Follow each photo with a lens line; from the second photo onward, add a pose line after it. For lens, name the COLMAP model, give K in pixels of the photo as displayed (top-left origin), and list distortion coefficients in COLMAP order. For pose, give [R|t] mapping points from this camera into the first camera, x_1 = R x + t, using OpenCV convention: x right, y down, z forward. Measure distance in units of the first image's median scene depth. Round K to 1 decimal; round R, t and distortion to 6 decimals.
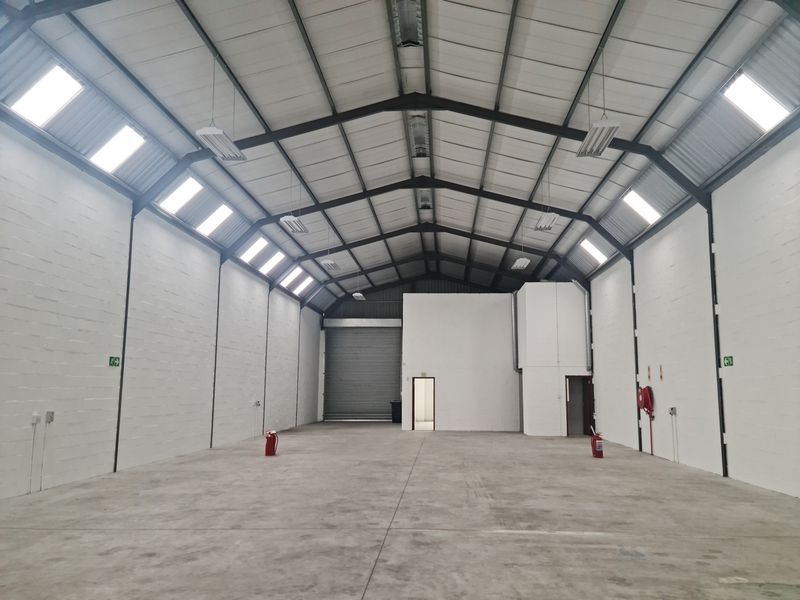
lens RADIAL K [[634.4, 0, 413.5], [0, 634.4, 306.5], [0, 0, 1]] dist [0.088028, -0.104516]
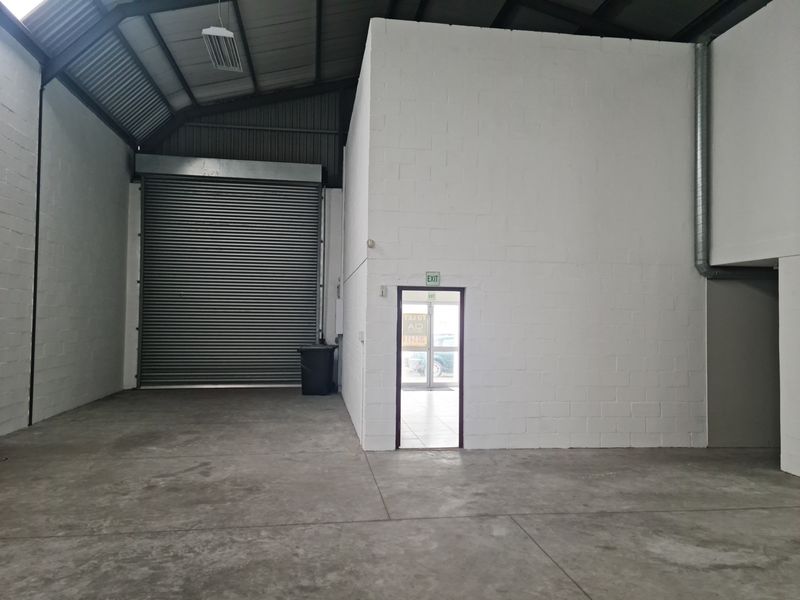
lens RADIAL K [[646.1, 0, 415.1], [0, 646.1, 298.9], [0, 0, 1]] dist [0.092717, -0.111037]
pose [[0.980300, 0.015542, 0.196903, -0.044090], [-0.036228, 0.994135, 0.101895, 0.065639], [-0.194164, -0.107021, 0.975114, 0.530755]]
